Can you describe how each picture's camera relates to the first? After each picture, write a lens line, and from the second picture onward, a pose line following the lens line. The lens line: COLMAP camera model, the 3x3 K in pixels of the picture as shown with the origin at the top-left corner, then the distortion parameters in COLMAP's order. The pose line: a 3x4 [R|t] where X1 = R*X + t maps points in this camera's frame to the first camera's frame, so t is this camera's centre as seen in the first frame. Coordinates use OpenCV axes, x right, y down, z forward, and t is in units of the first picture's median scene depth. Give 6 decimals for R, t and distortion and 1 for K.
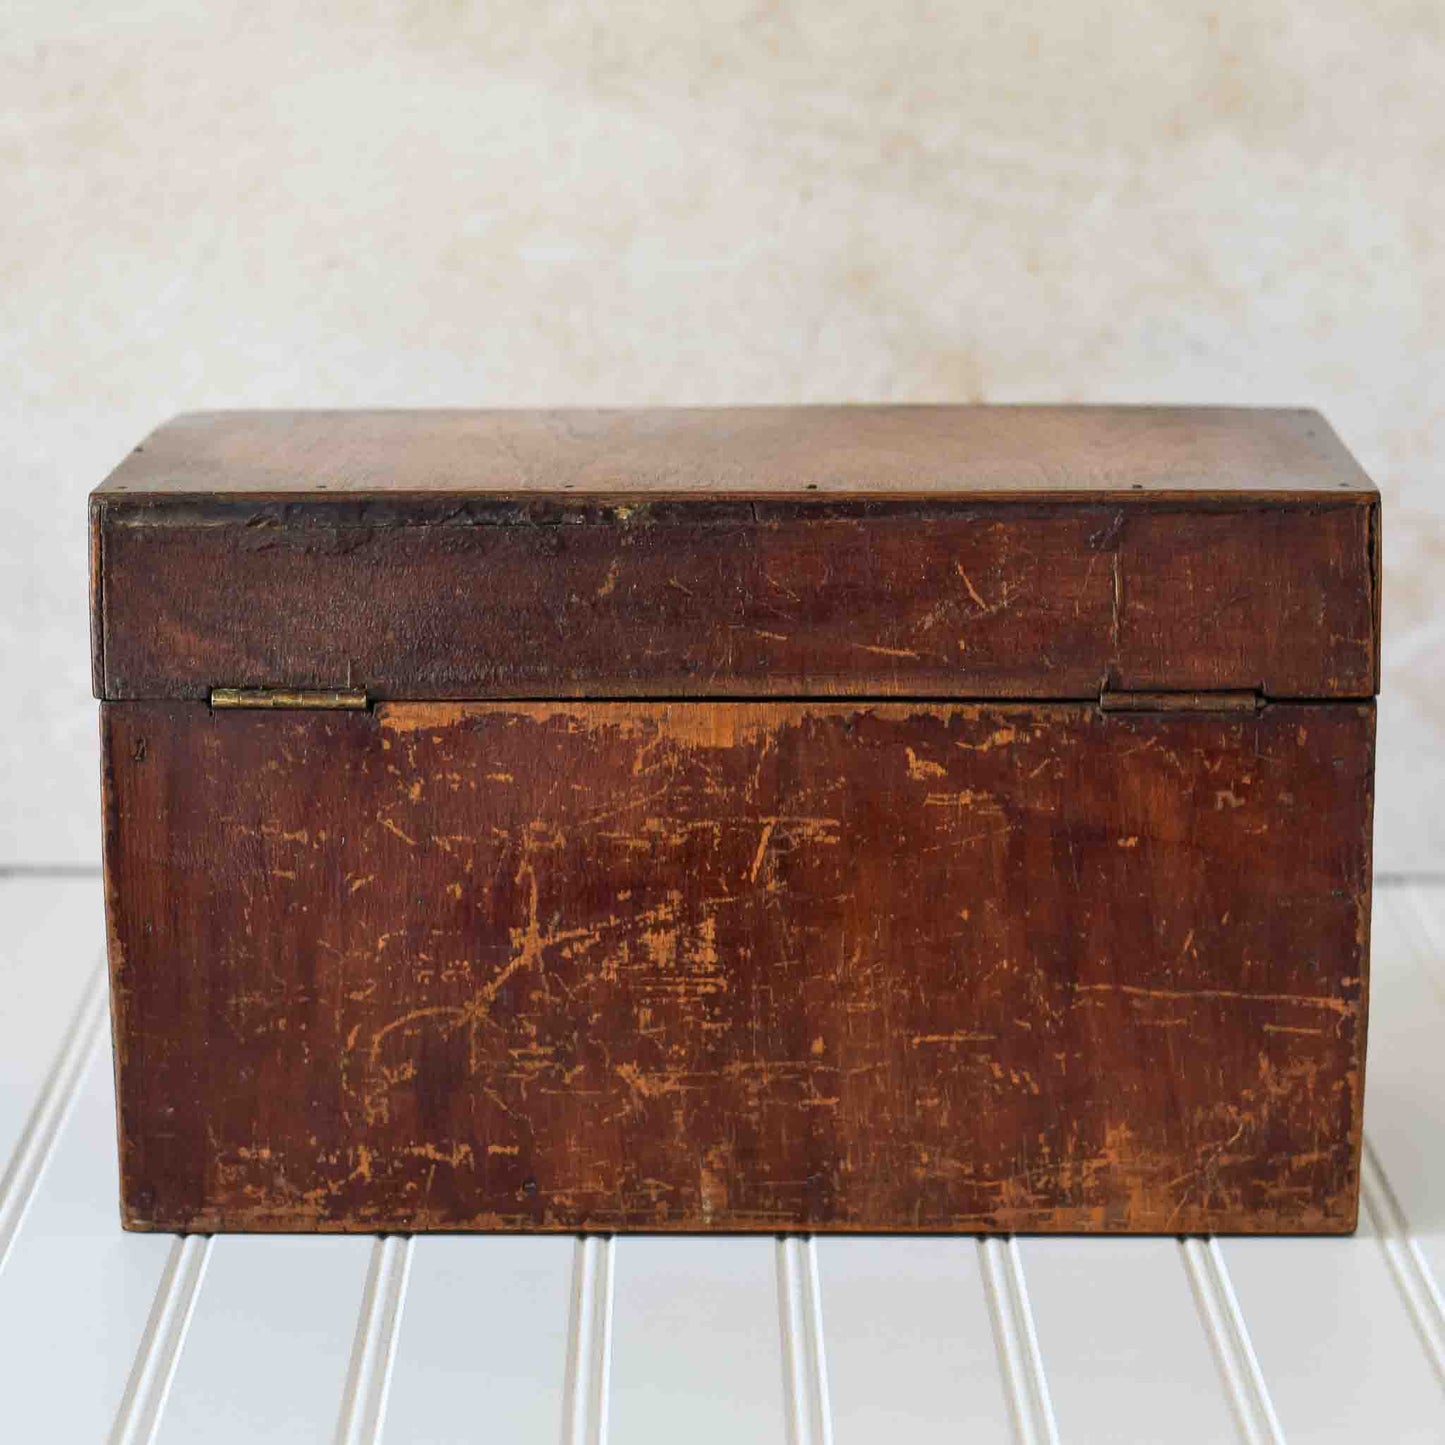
lens RADIAL K [[4967.5, 0, 723.4], [0, 4967.5, 719.0], [0, 0, 1]] dist [-0.119134, 0.000000]
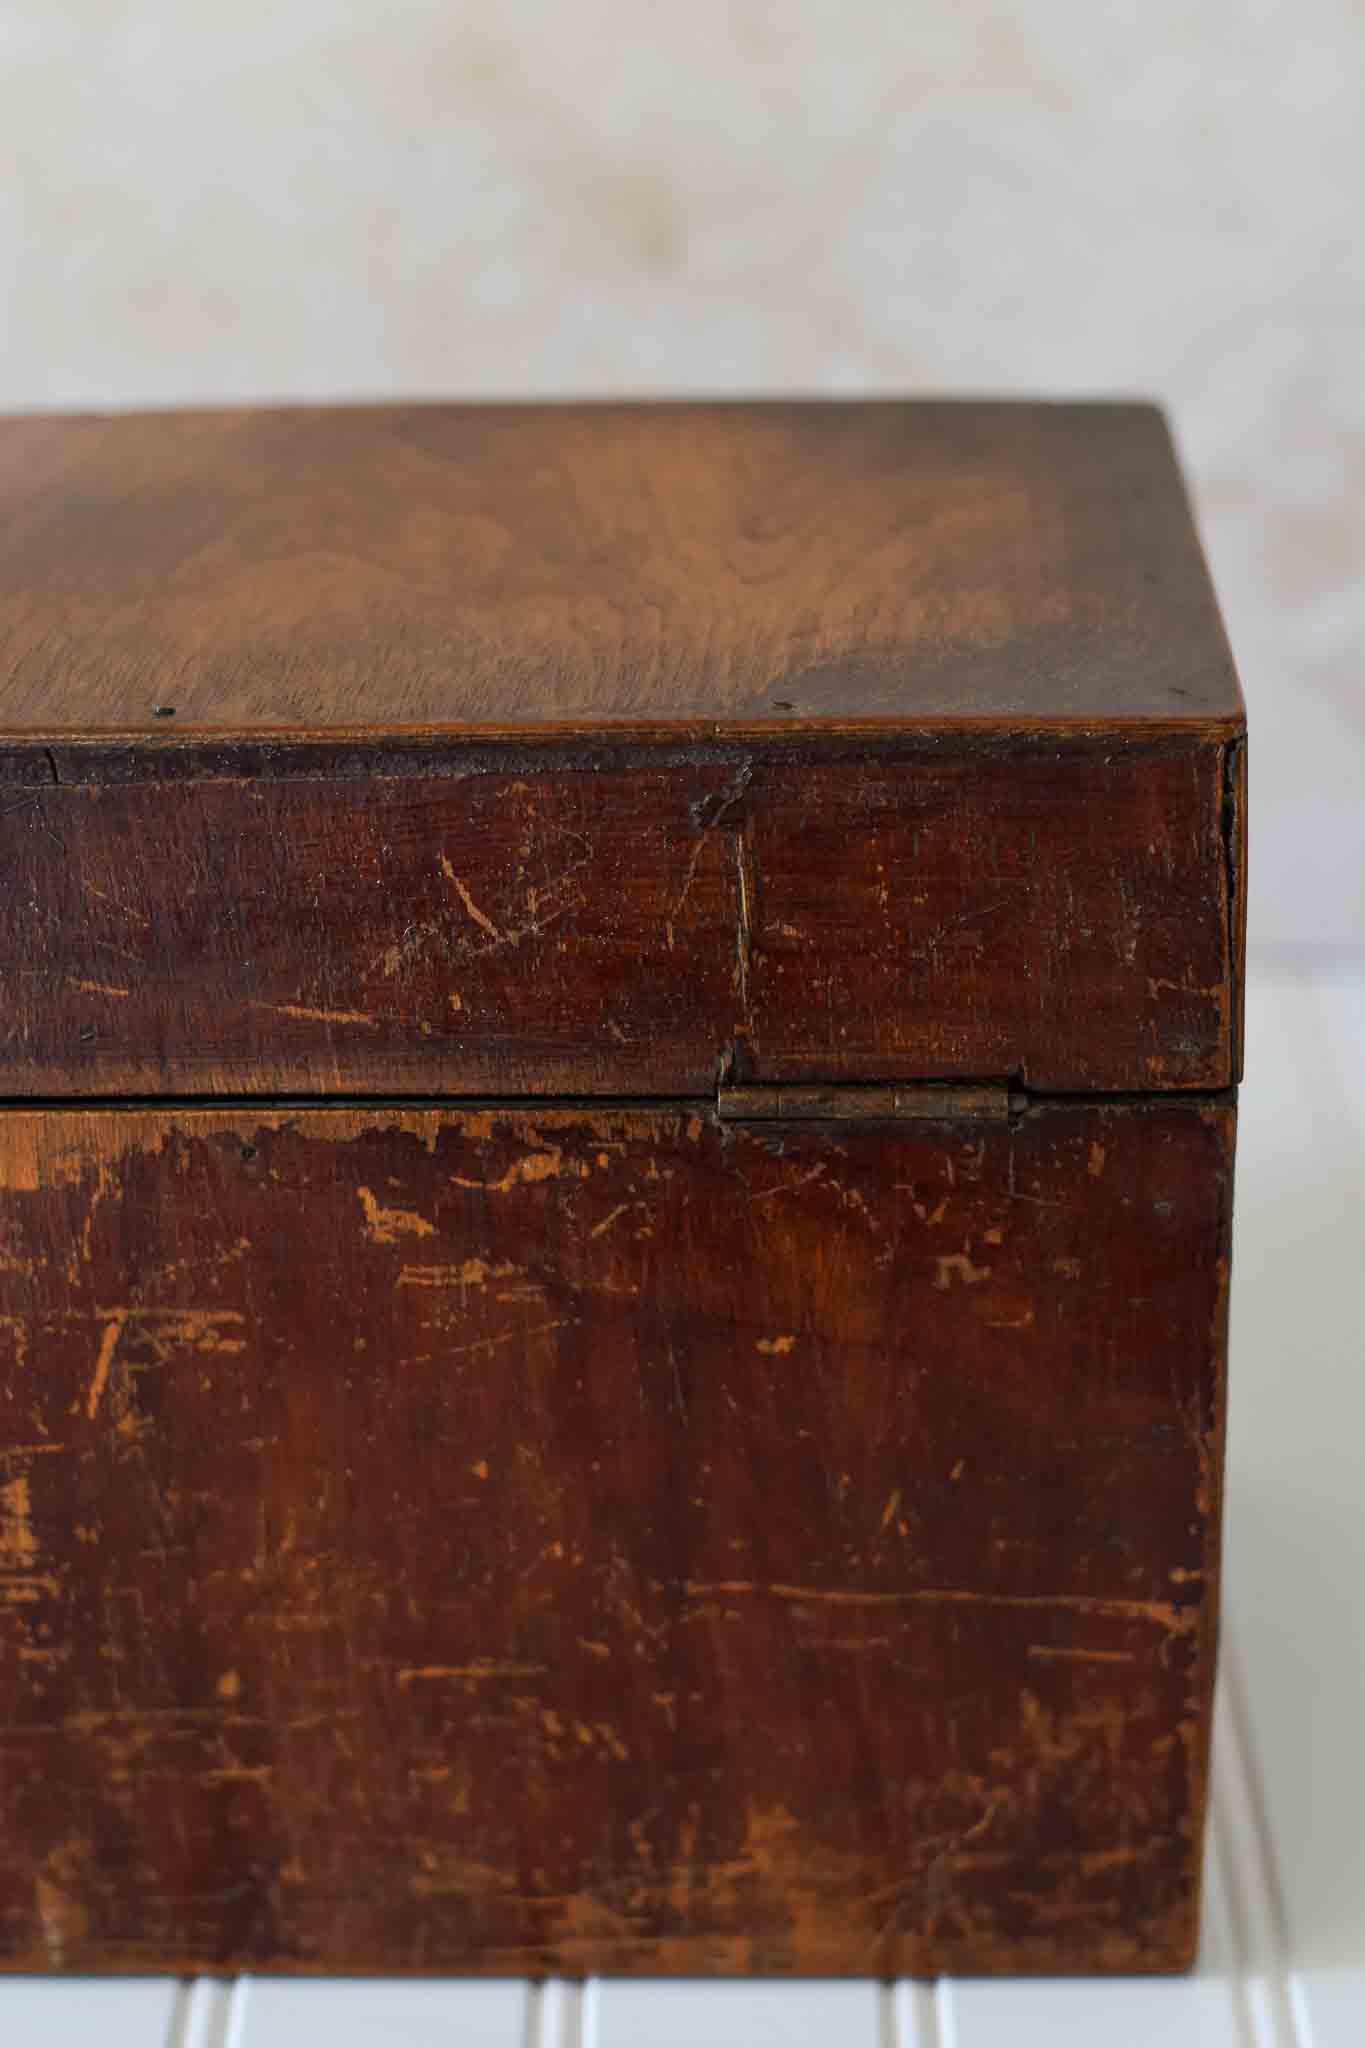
lens RADIAL K [[4754.7, 0, 680.5], [0, 4754.7, 1031.2], [0, 0, 1]] dist [-0.133539, 0.000000]
pose [[0.999898, -0.011629, -0.008247, 0.075695], [0.012943, 0.982996, 0.183172, -0.104115], [0.005977, -0.183261, 0.983046, 0.494980]]
